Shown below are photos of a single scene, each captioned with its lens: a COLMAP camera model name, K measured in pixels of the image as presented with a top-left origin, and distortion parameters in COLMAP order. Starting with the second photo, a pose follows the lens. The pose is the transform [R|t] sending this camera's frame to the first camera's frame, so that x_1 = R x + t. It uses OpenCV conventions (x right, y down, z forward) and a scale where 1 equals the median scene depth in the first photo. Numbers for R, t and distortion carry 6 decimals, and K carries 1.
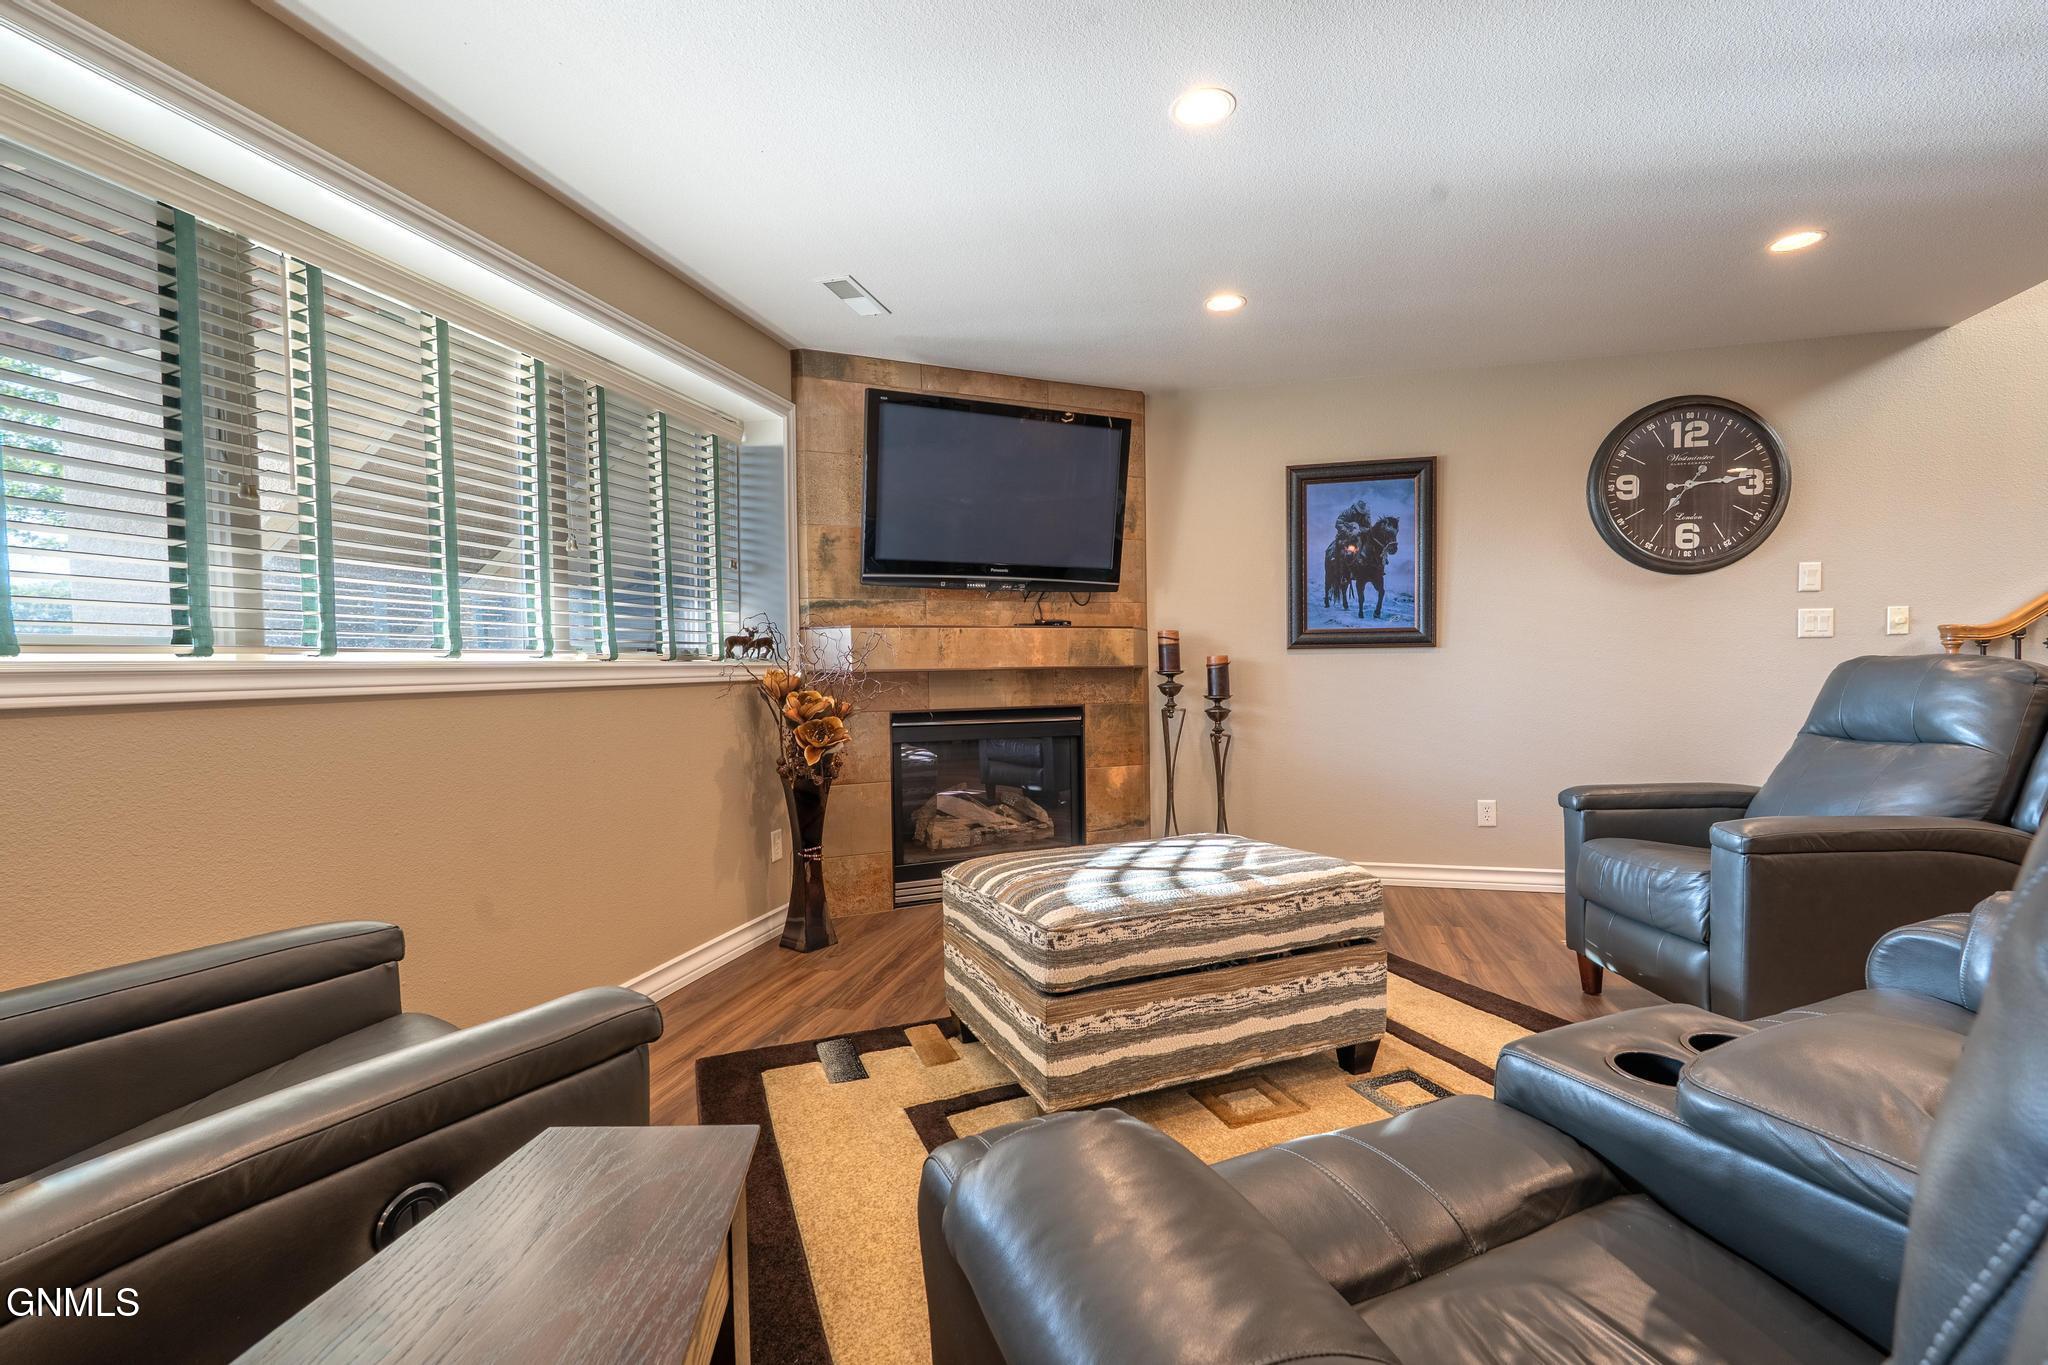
lens RADIAL K [[897.0, 0, 1028.8], [0, 897.0, 690.7], [0, 0, 1]] dist [-0.005759, 0.000226]
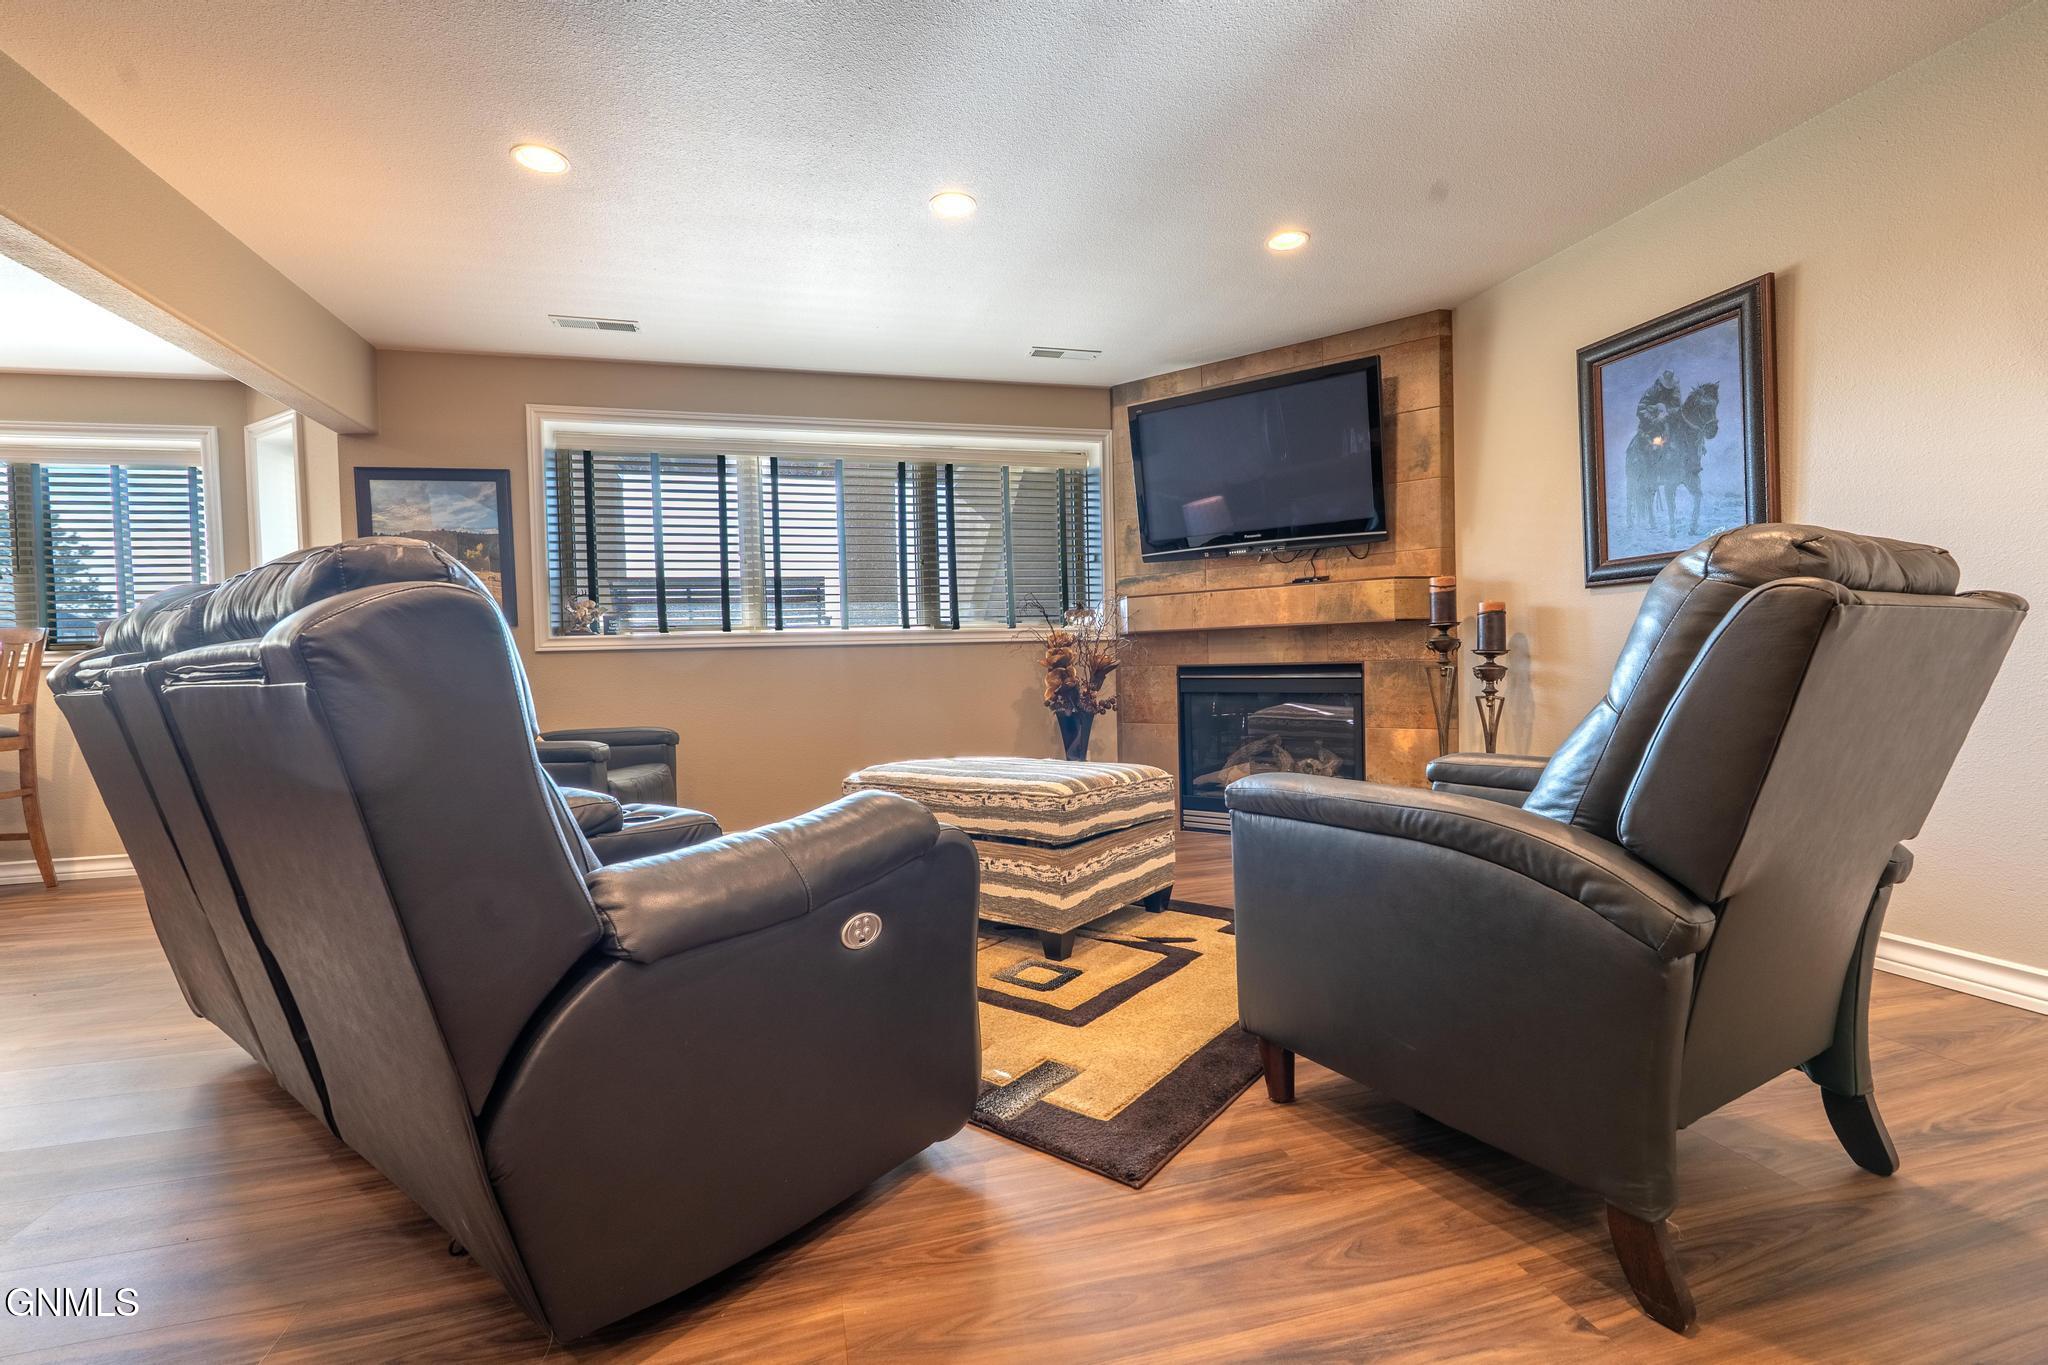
lens RADIAL K [[897.0, 0, 1018.6], [0, 897.0, 685.0], [0, 0, 1]] dist [-0.005759, 0.000226]
pose [[0.494790, 0.021403, -0.868749, 0.744651], [-0.006882, 0.999762, 0.020711, 0.024402], [0.868986, -0.004269, 0.494819, 0.211161]]
